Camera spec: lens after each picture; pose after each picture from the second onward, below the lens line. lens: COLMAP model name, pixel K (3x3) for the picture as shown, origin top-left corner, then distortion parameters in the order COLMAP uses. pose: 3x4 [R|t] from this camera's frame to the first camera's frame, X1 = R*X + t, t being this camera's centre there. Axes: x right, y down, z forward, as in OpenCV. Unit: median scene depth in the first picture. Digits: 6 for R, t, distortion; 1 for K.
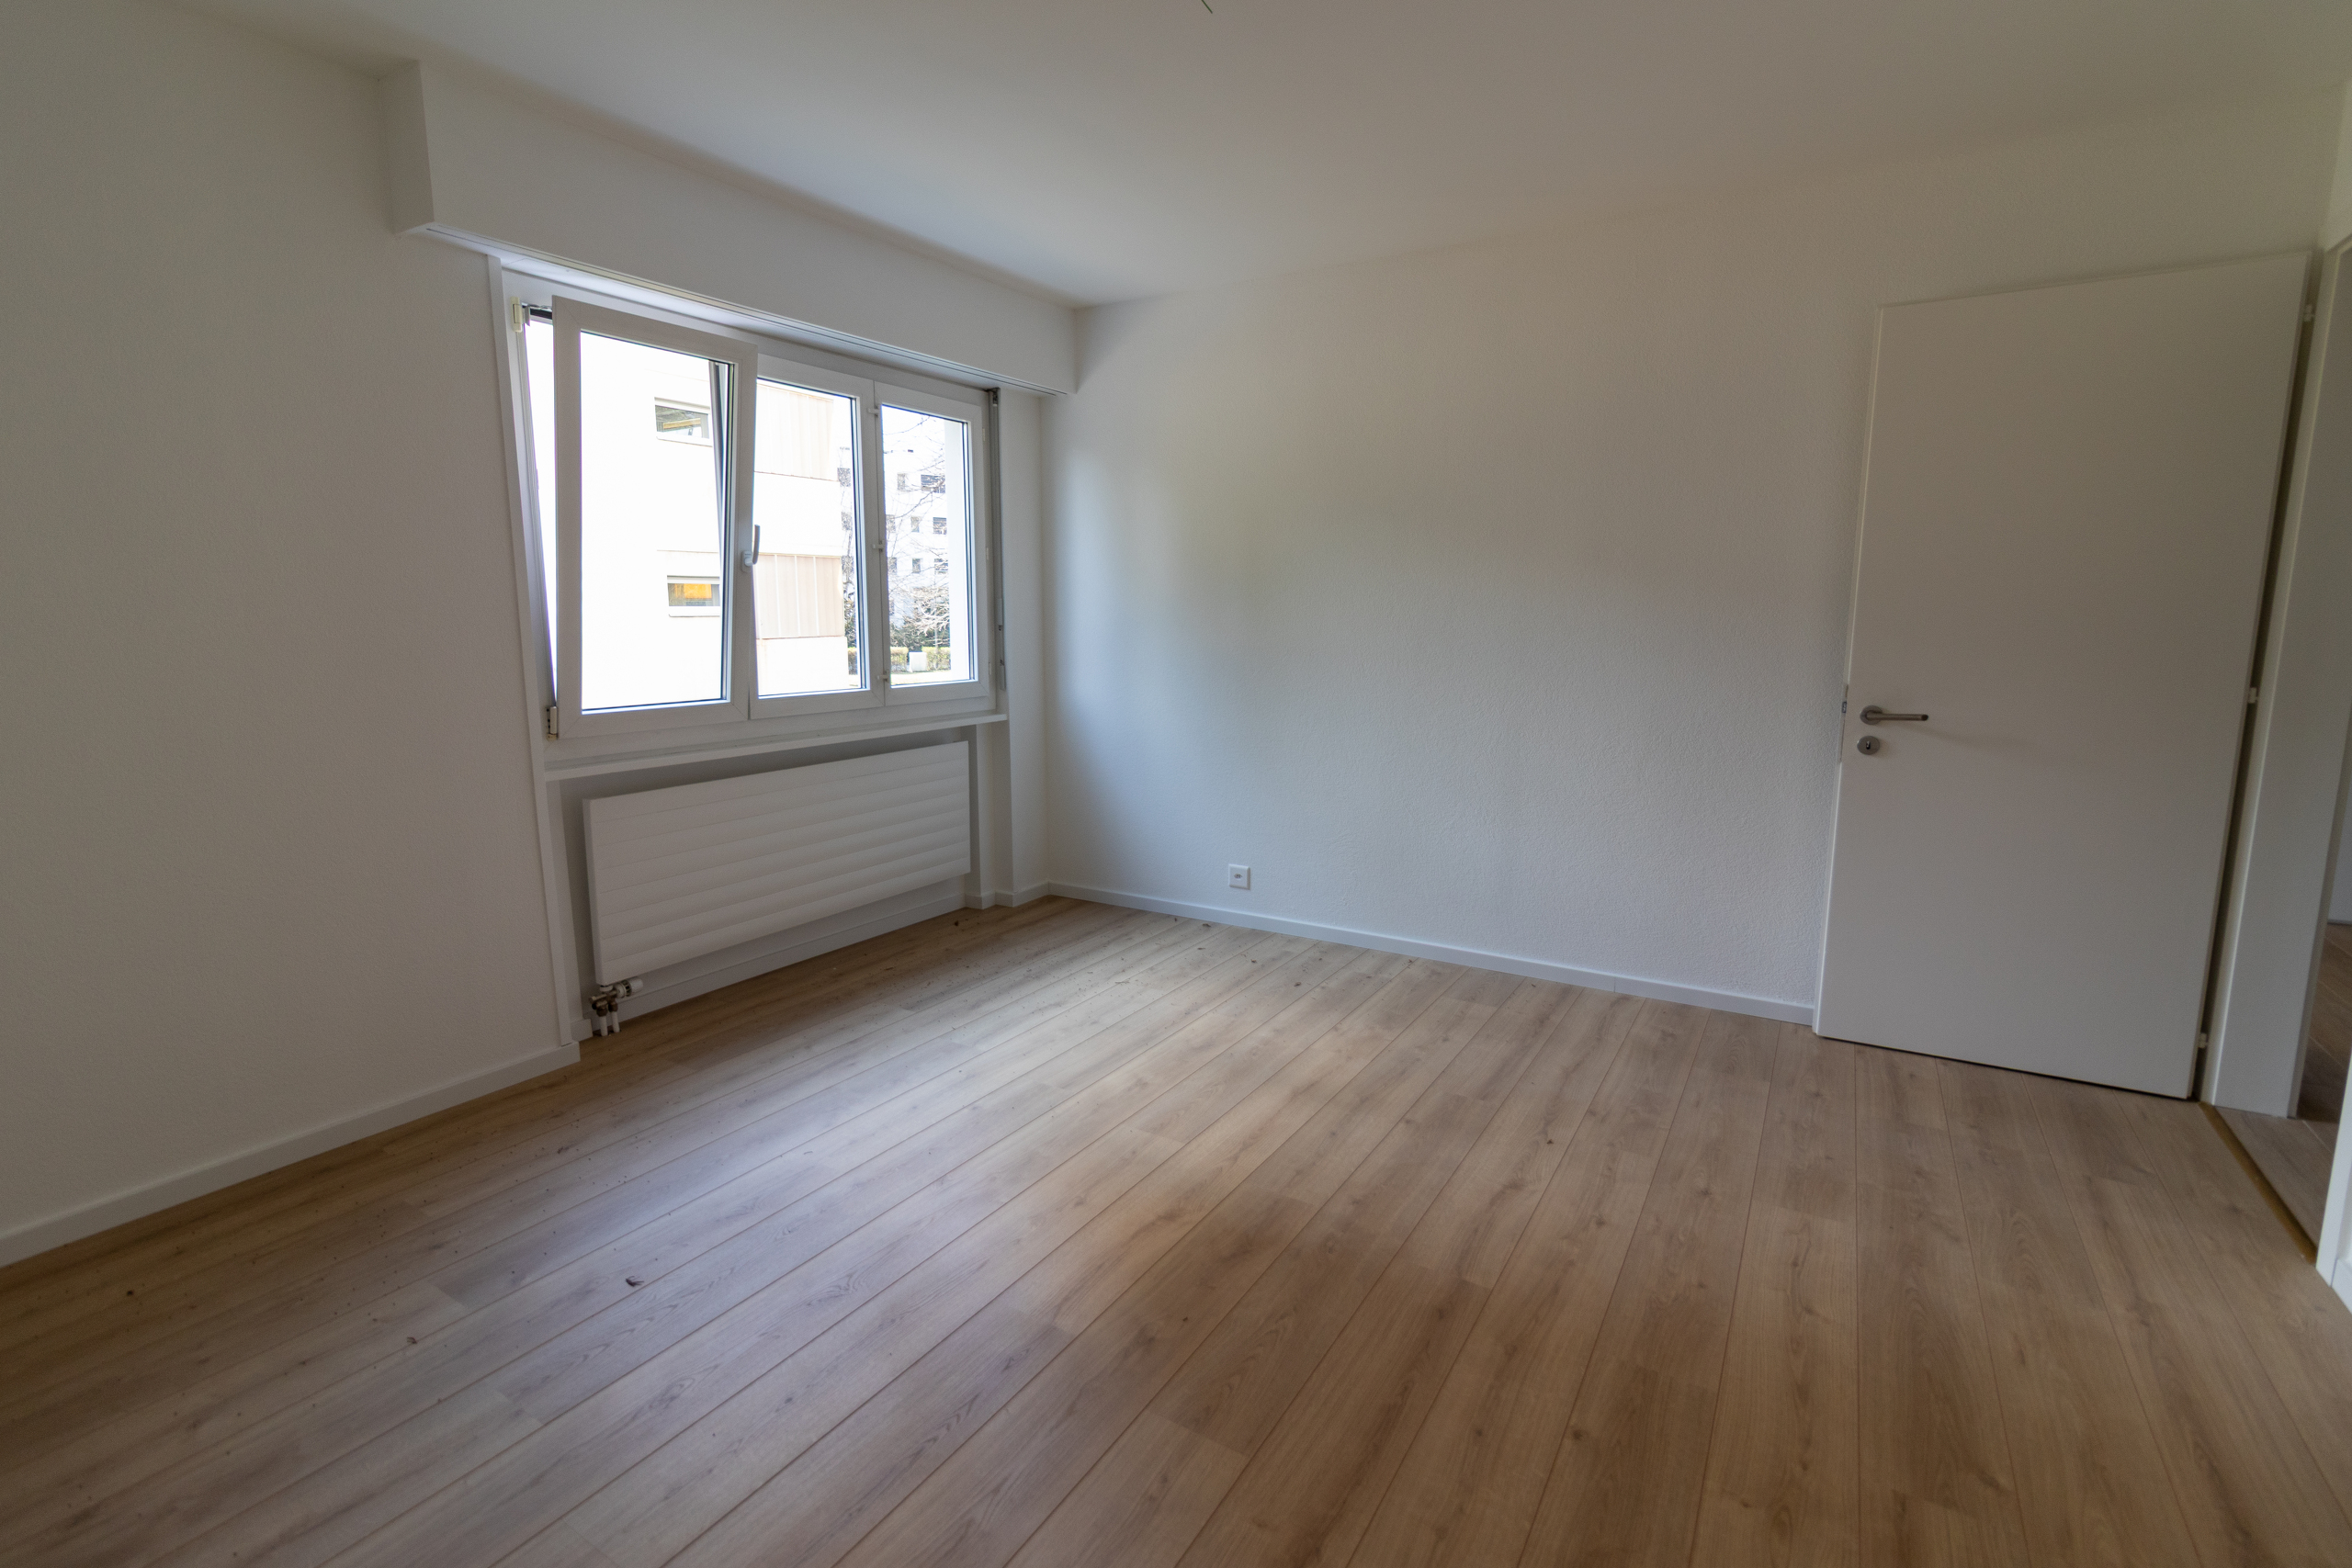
lens RADIAL K [[1112.8, 0, 1158.6], [0, 1112.8, 778.4], [0, 0, 1]] dist [0.000672, -0.000104]
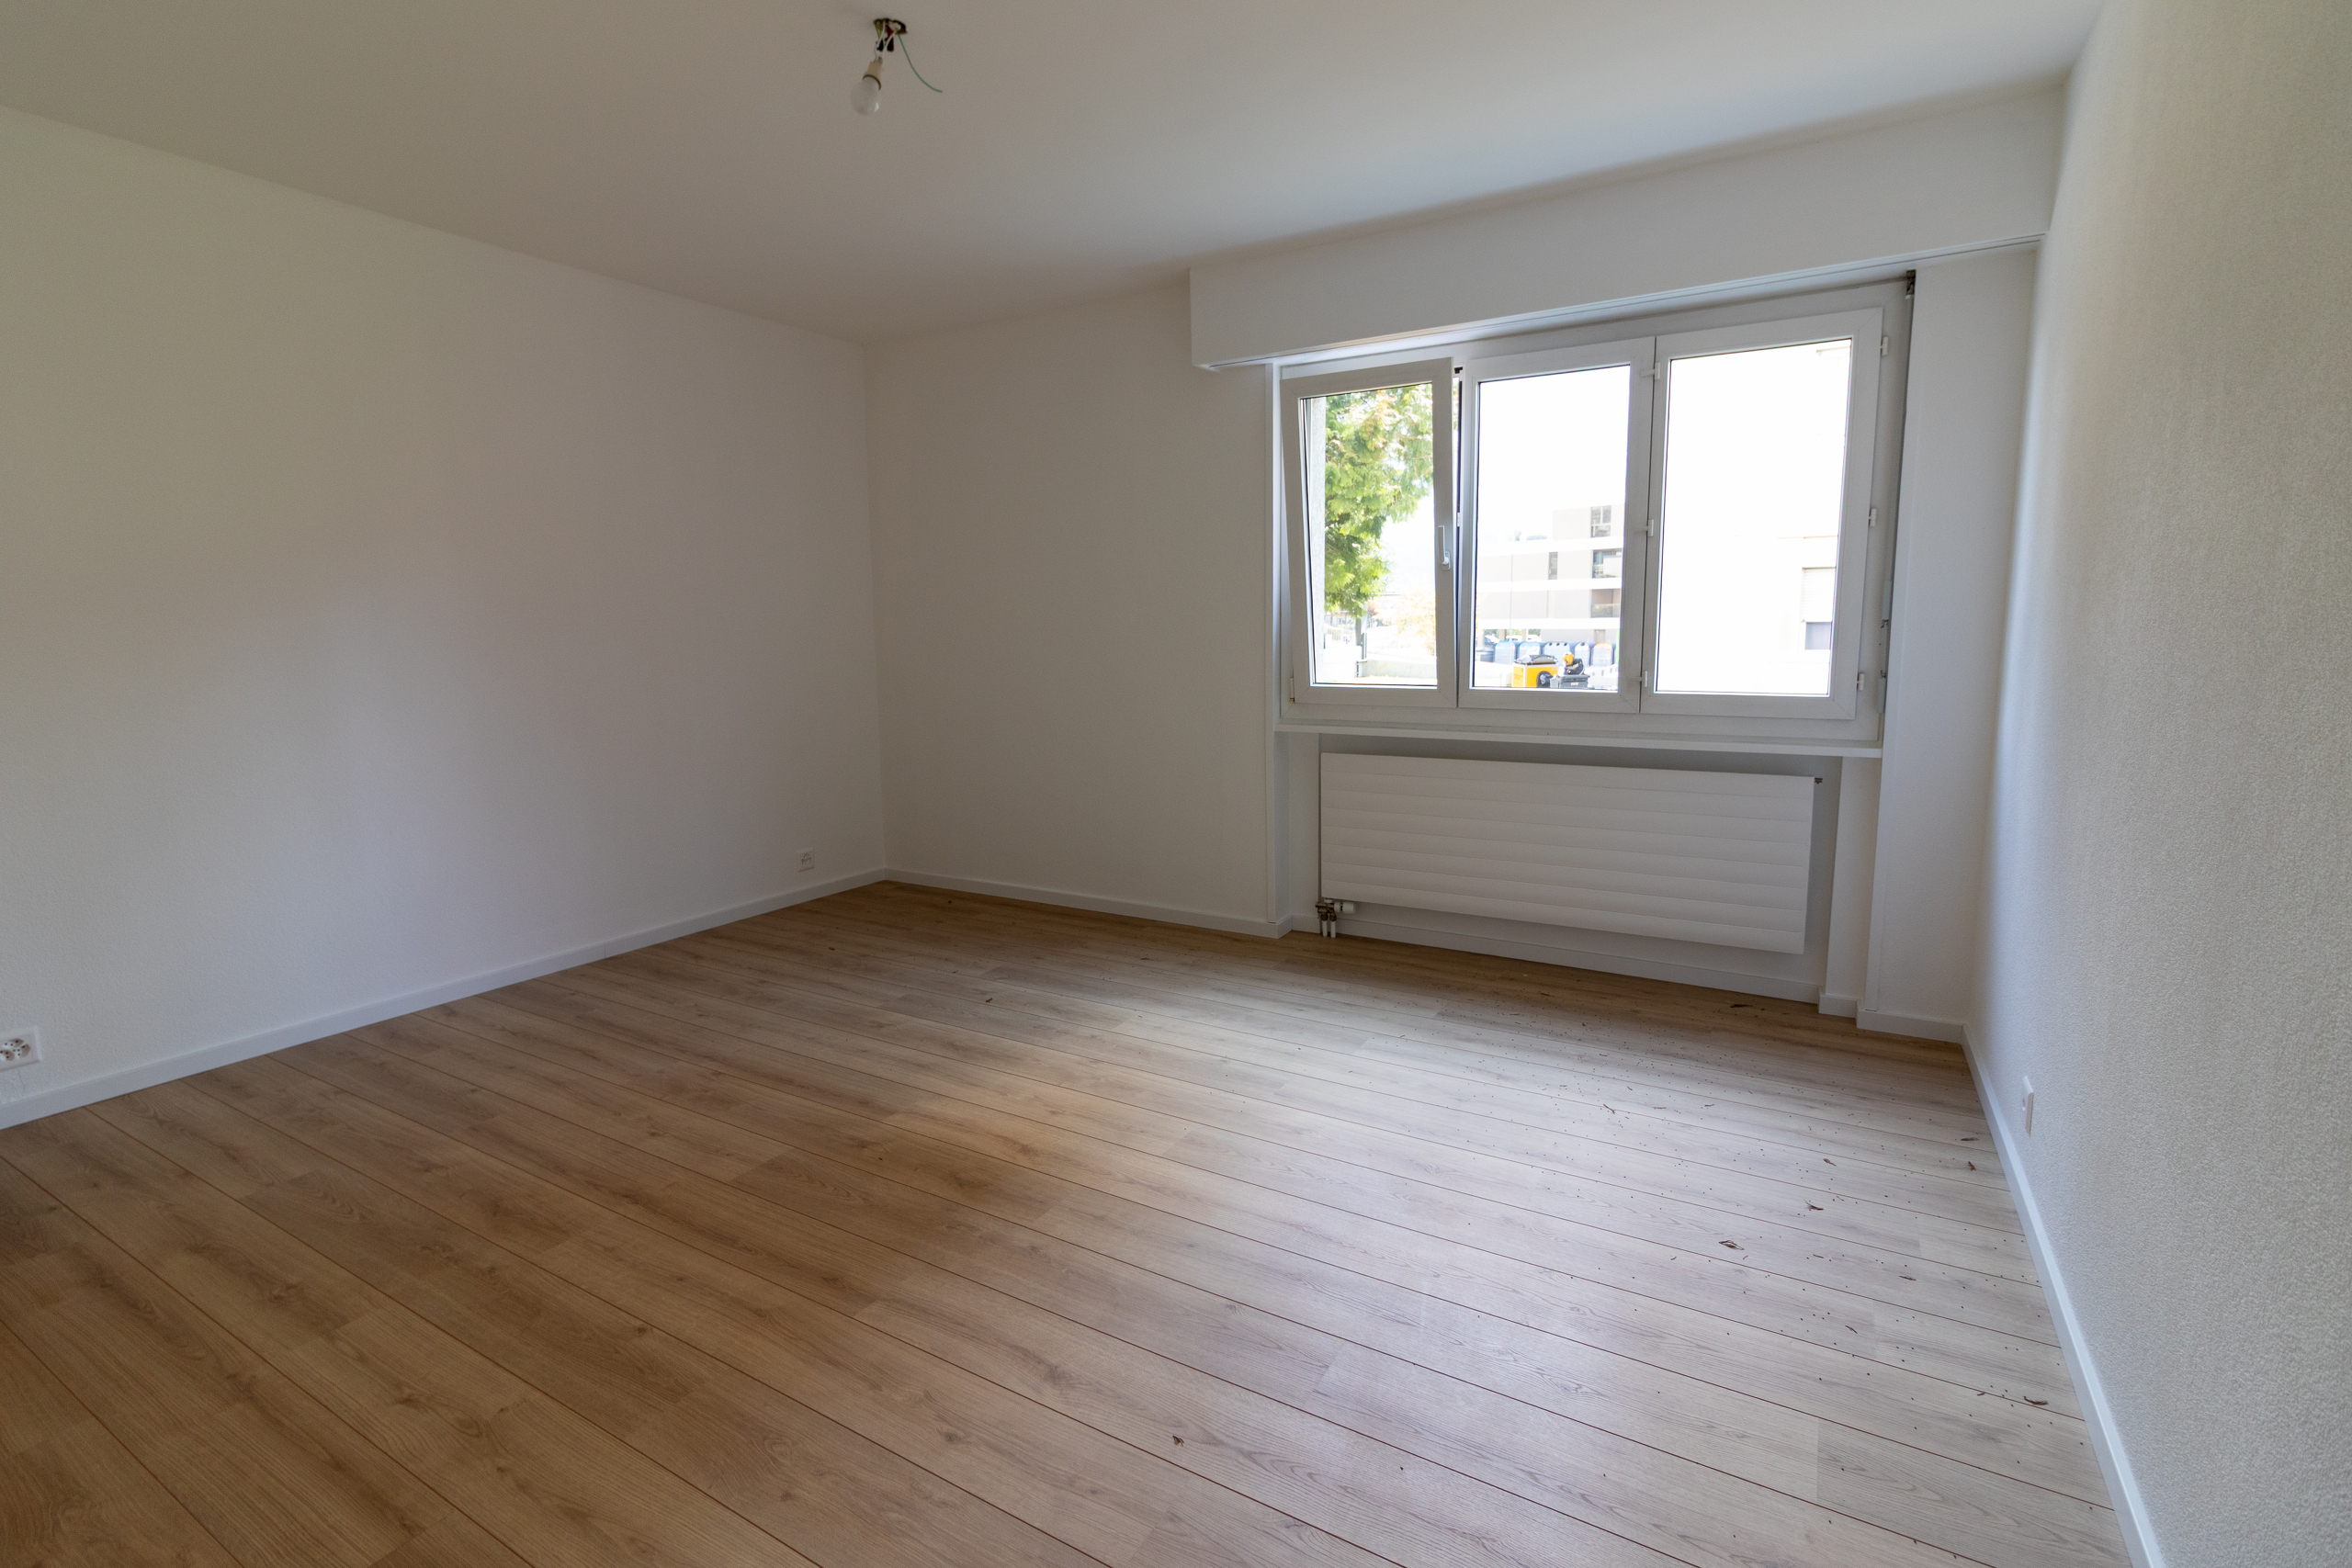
lens RADIAL K [[1225.4, 0, 1259.8], [0, 1225.4, 776.8], [0, 0, 1]] dist [0.004197, 0.000022]
pose [[-0.010501, 0.126446, -0.991918, 0.917275], [-0.138580, 0.982216, 0.126676, -0.123792], [0.990296, 0.138790, 0.007209, 0.916800]]
